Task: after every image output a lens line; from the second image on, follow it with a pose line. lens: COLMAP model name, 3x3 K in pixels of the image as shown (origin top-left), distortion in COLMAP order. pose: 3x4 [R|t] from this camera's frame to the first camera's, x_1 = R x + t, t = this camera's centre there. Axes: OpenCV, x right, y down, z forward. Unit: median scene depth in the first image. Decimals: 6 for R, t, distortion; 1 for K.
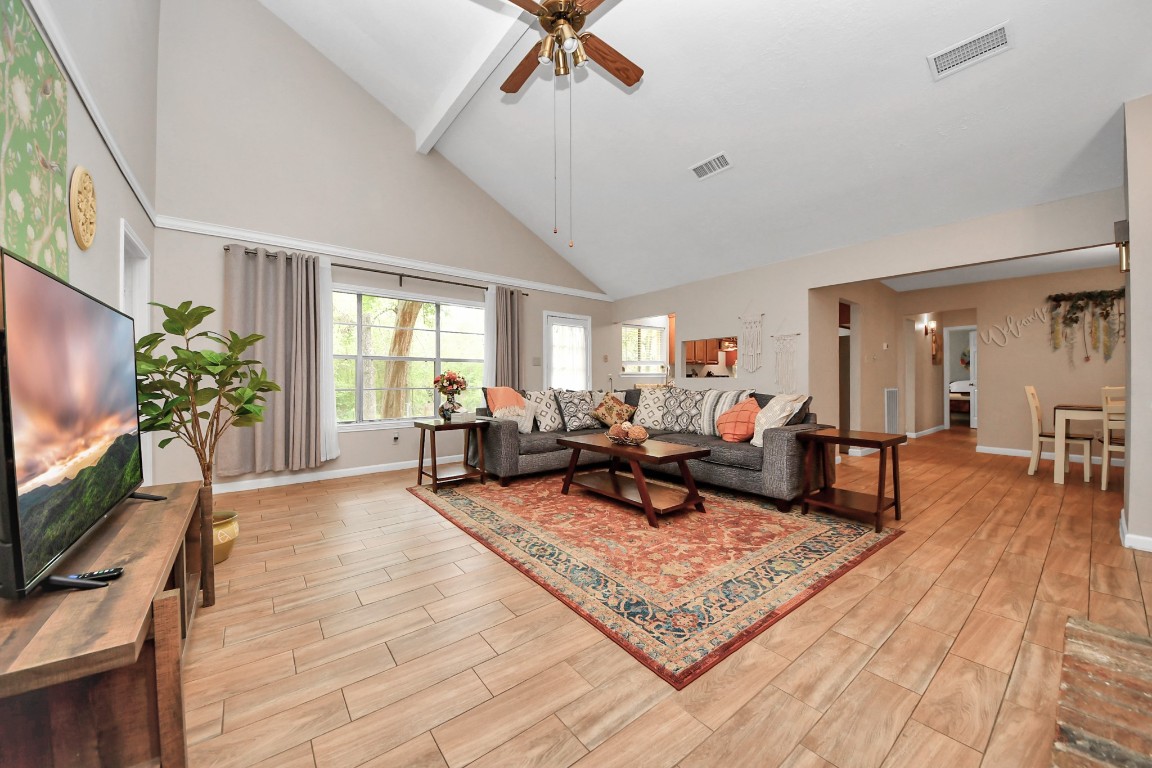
lens RADIAL K [[415.5, 0, 572.3], [0, 415.5, 380.1], [0, 0, 1]] dist [0.021715, 0.000012]
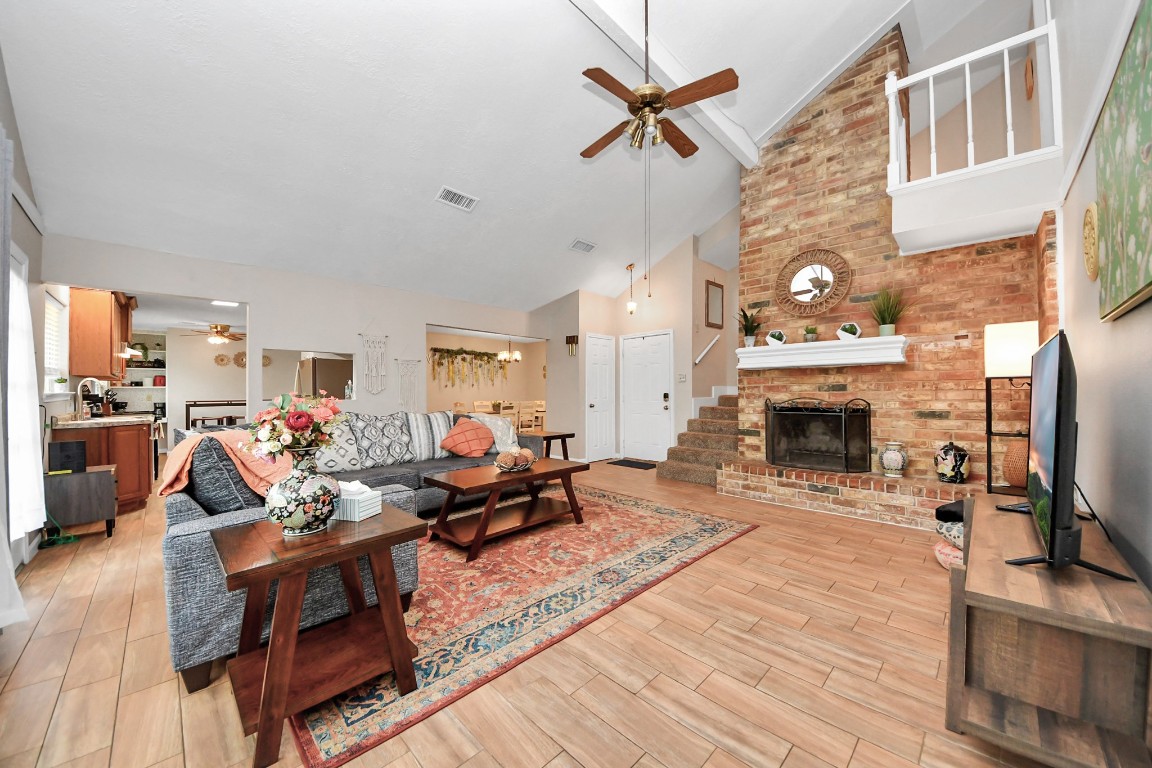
lens RADIAL K [[415.5, 0, 571.3], [0, 415.5, 386.0], [0, 0, 1]] dist [0.021715, 0.000012]
pose [[-0.124044, 0.014306, 0.992174, -1.039308], [0.013153, 0.999832, -0.012772, -0.034229], [-0.992190, 0.011466, -0.124211, 1.207026]]
